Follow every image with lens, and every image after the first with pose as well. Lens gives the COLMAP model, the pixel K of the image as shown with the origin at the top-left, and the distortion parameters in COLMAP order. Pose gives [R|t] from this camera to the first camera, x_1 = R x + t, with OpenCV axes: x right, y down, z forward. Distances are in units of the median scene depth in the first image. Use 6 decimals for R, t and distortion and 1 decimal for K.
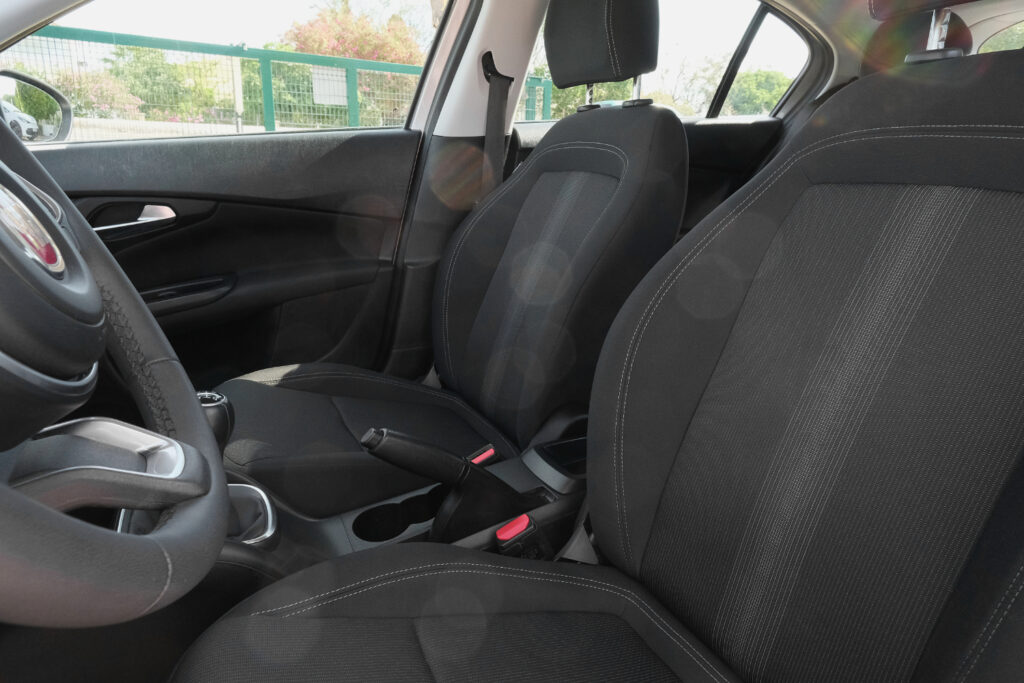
lens RADIAL K [[647.3, 0, 512.0], [0, 647.3, 341.5], [0, 0, 1]] dist [-0.005020, 0.000218]
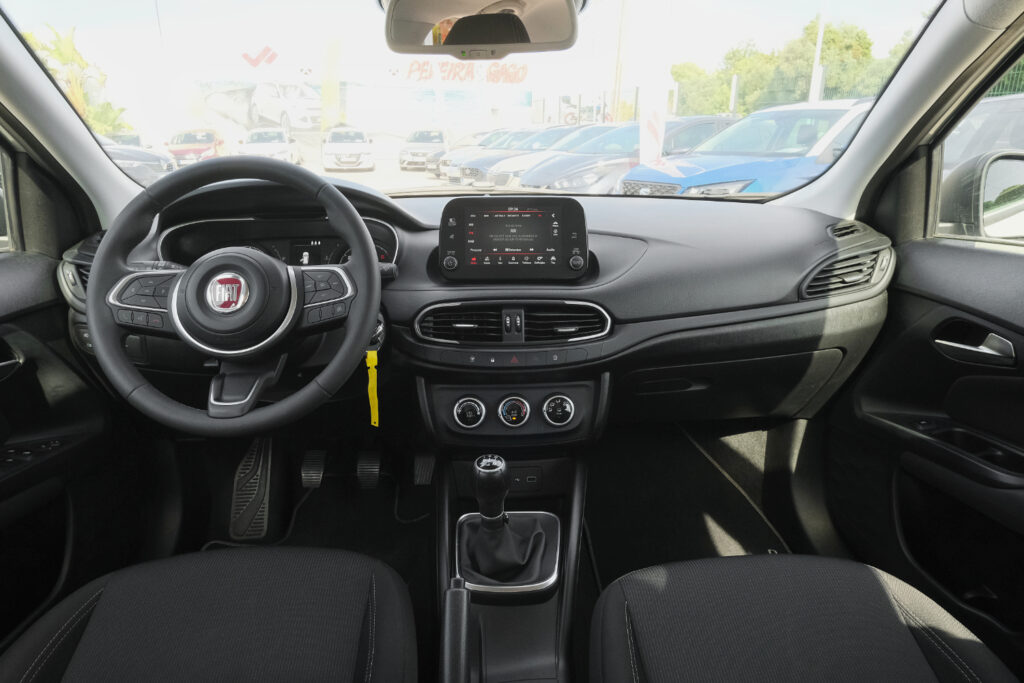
lens RADIAL K [[647.3, 0, 512.0], [0, 647.3, 341.5], [0, 0, 1]] dist [-0.005020, 0.000218]
pose [[-0.388829, 0.256975, -0.884746, 0.295381], [-0.270520, 0.886138, 0.376268, -0.317749], [0.880699, 0.385645, -0.275039, 0.691921]]
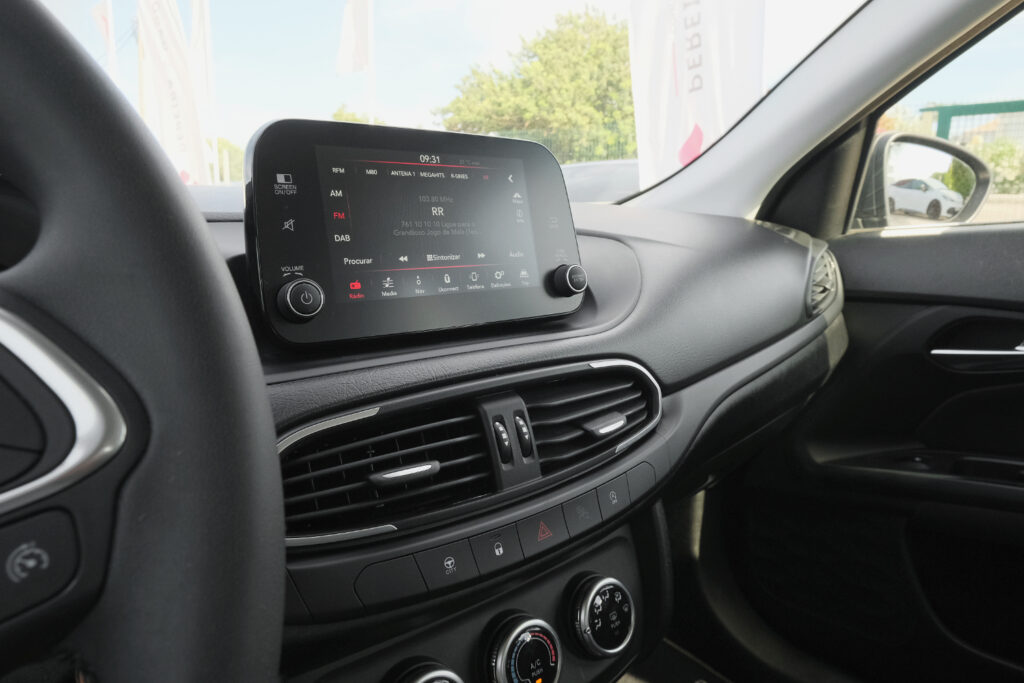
lens RADIAL K [[647.3, 0, 512.0], [0, 647.3, 341.5], [0, 0, 1]] dist [-0.005020, 0.000218]
pose [[0.260088, 0.157117, -0.952716, -0.124315], [-0.275379, 0.957766, 0.082772, -0.110097], [0.925484, 0.240830, 0.292370, 0.371449]]
